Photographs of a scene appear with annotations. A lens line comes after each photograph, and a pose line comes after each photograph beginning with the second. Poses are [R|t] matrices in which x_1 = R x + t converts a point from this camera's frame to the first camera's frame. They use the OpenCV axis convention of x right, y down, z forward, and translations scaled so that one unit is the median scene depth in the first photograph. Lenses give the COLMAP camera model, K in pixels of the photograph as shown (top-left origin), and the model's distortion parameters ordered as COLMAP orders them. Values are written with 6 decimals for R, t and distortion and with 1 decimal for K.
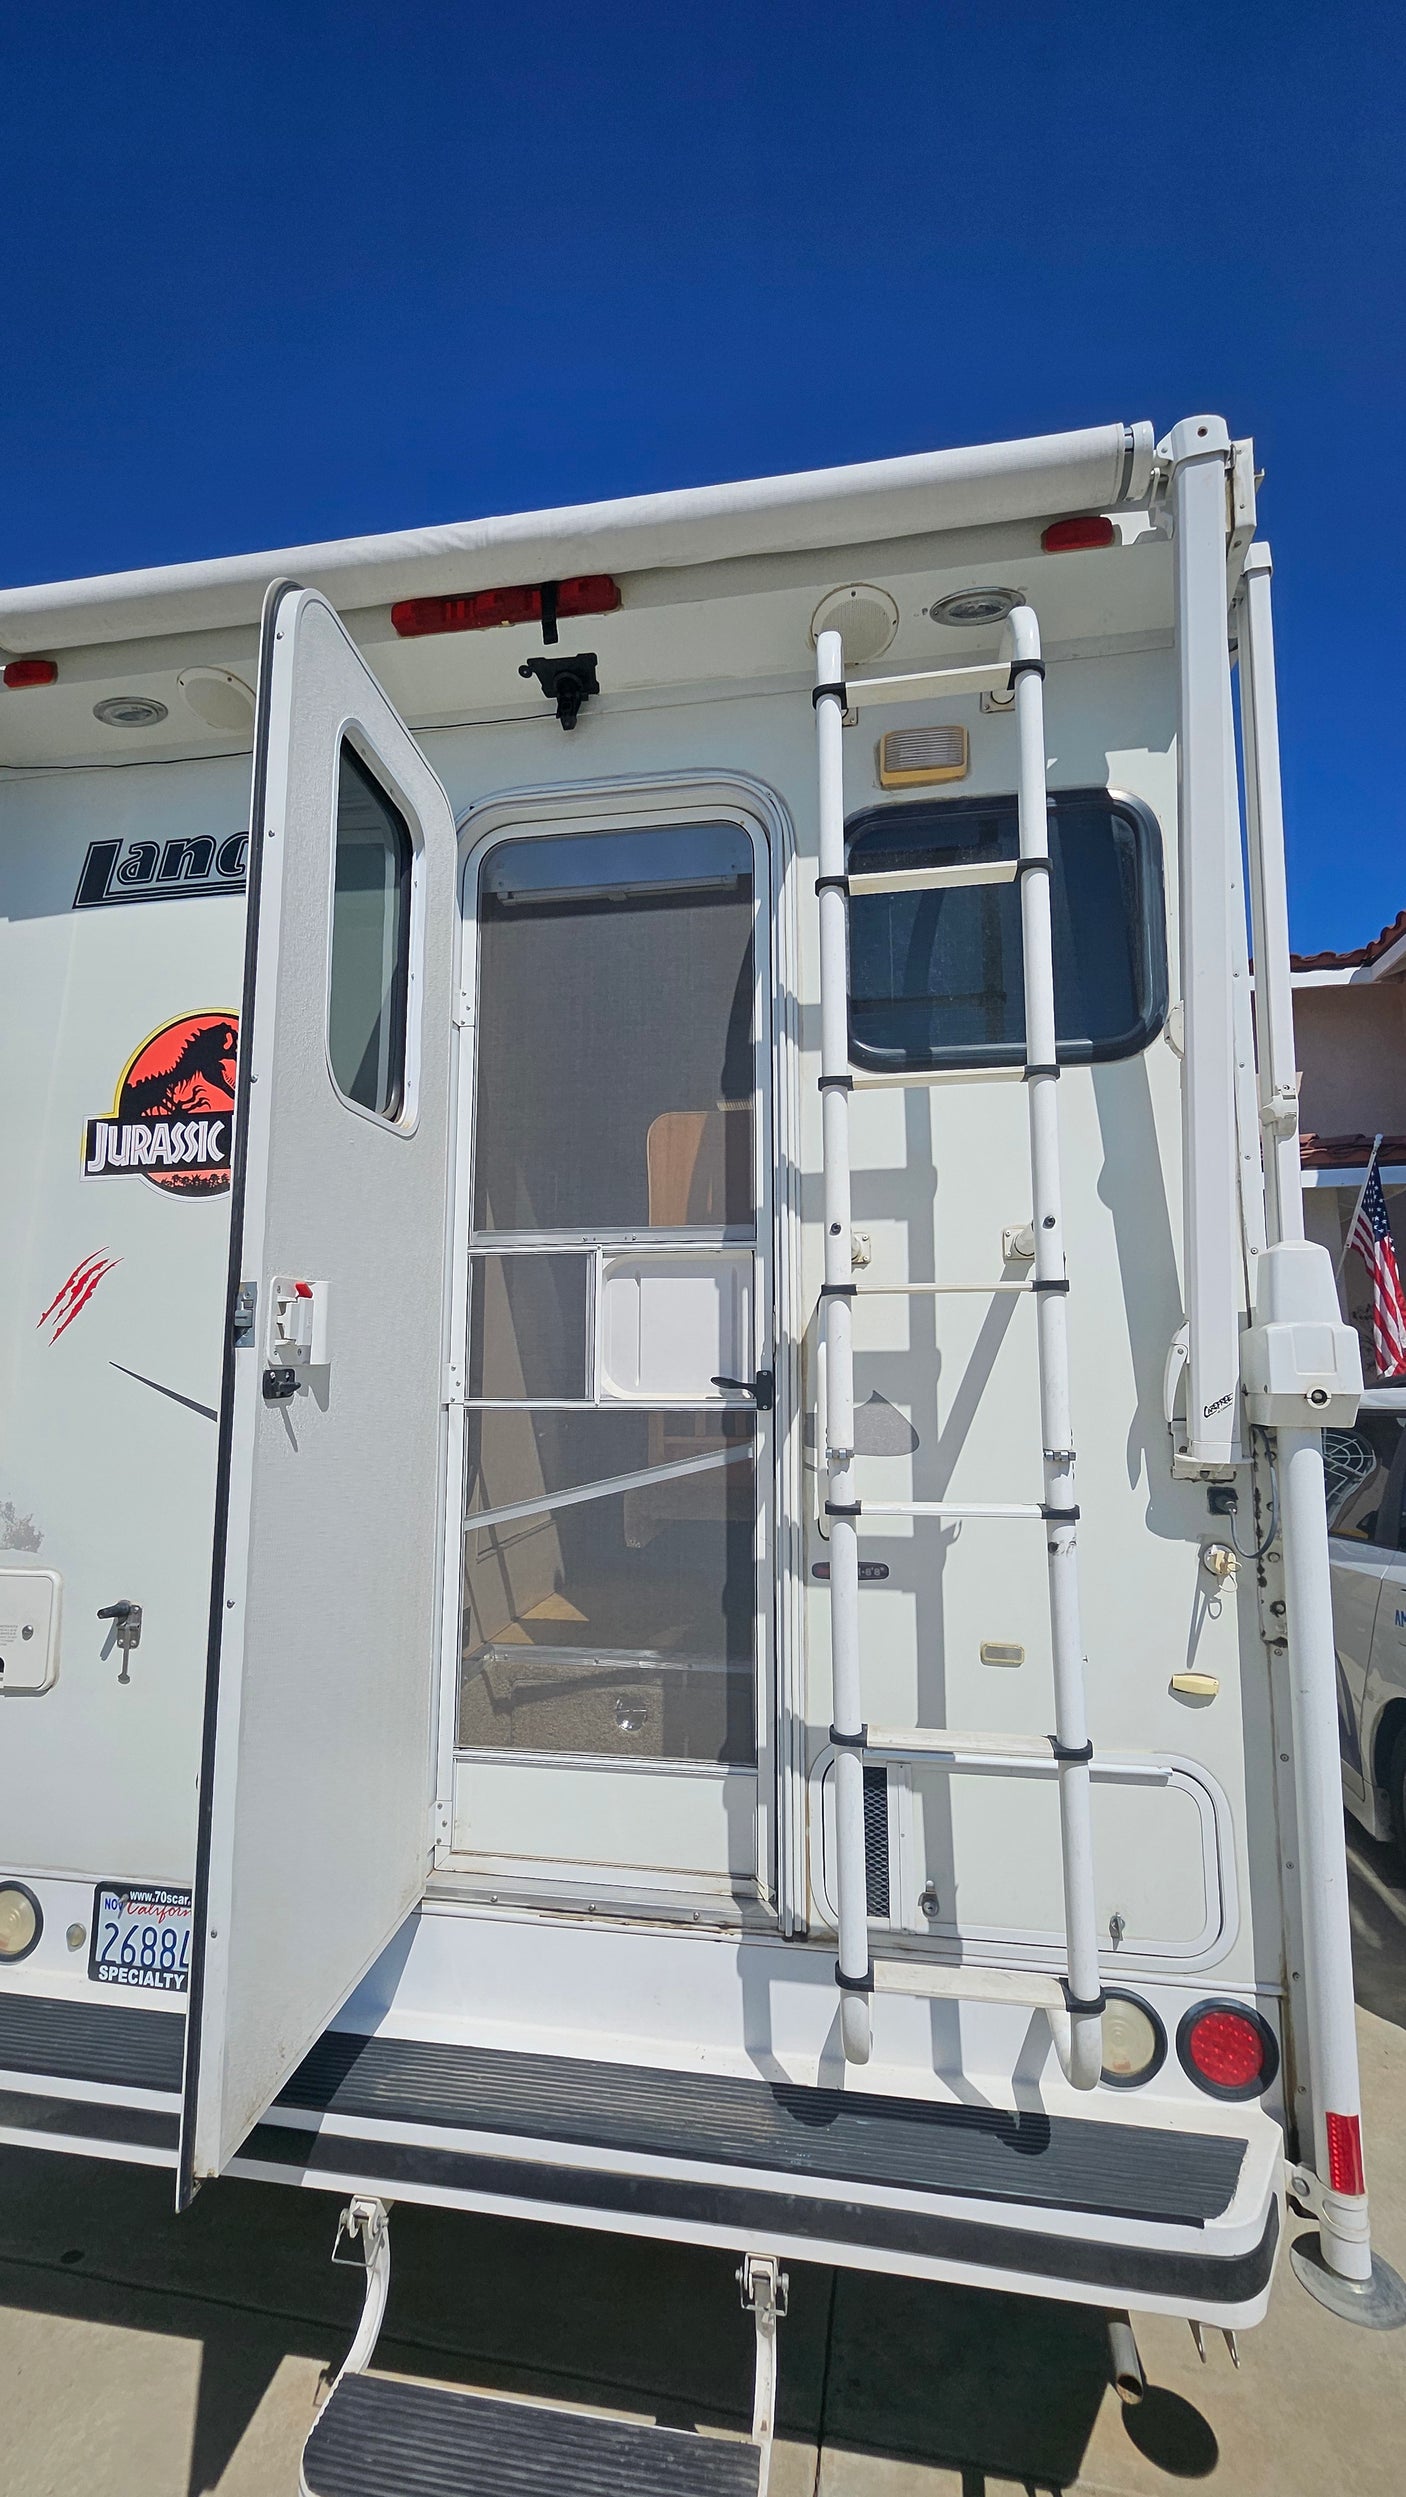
lens RADIAL K [[996.8, 0, 701.7], [0, 996.8, 1247.5], [0, 0, 1]] dist [0.011869, -0.000801]
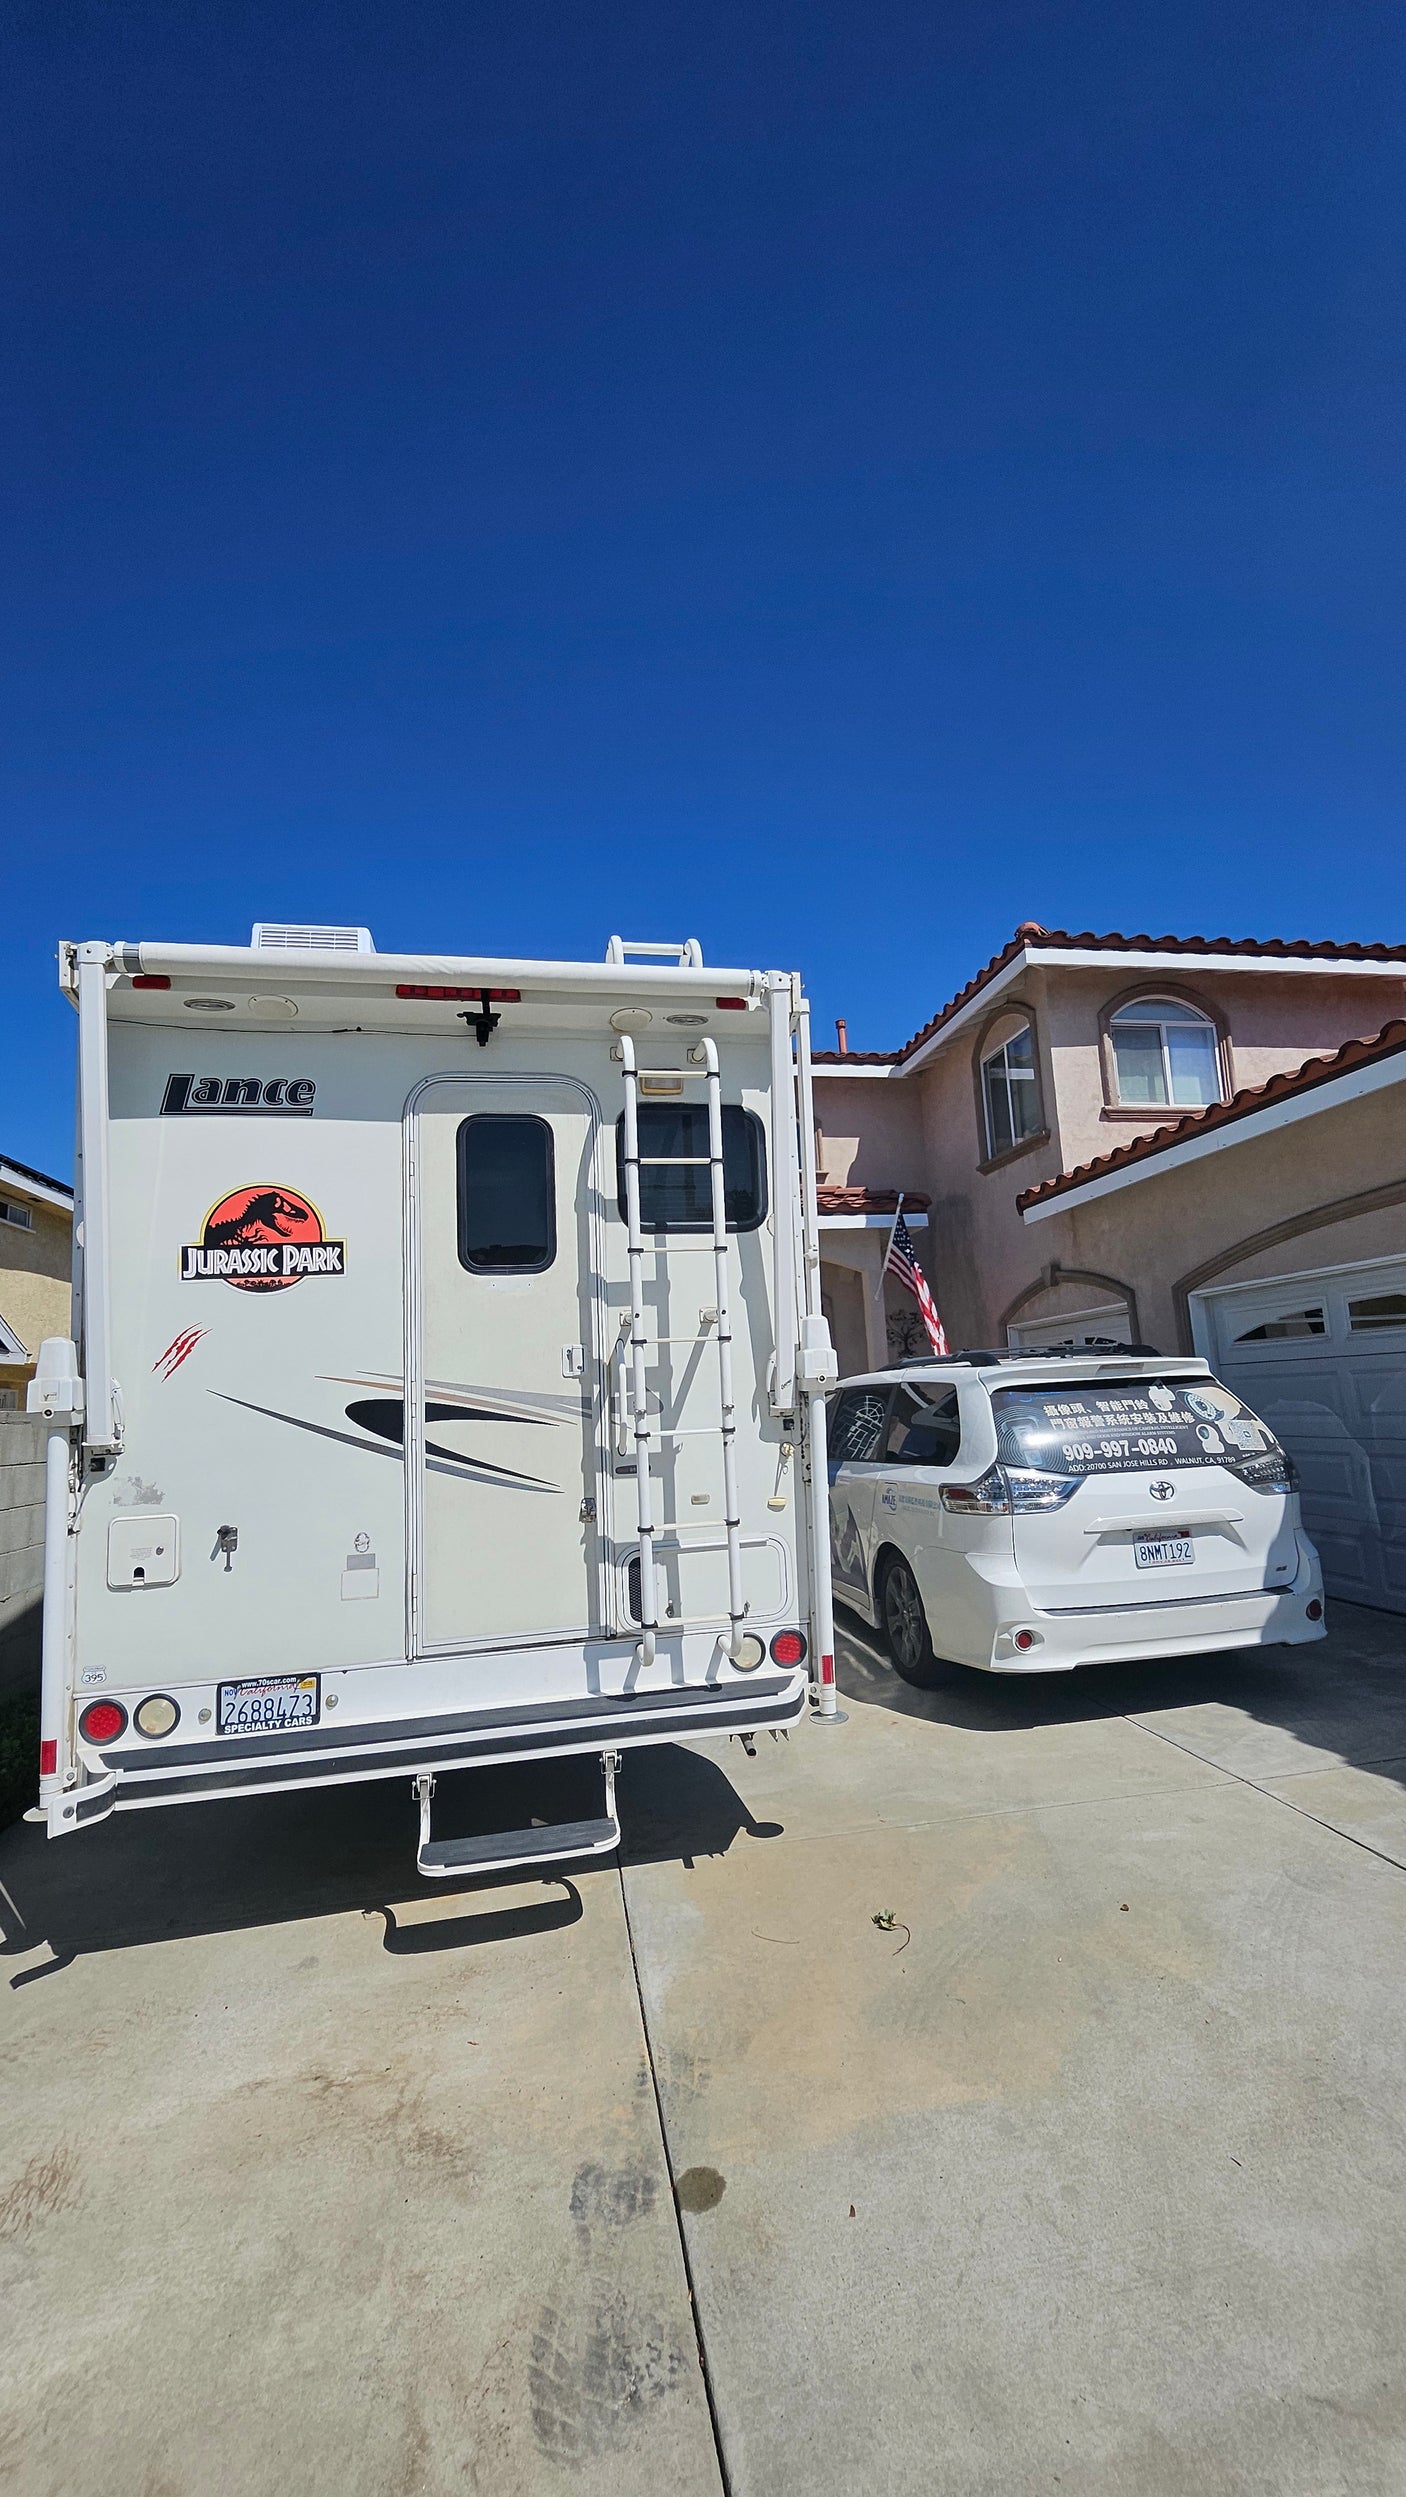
lens RADIAL K [[996.8, 0, 701.1], [0, 996.8, 1252.8], [0, 0, 1]] dist [0.011869, -0.000801]
pose [[0.932681, 0.000754, 0.360700, -0.454977], [-0.001858, 0.999995, 0.002716, -0.137400], [-0.360696, -0.003204, 0.932678, -0.978130]]
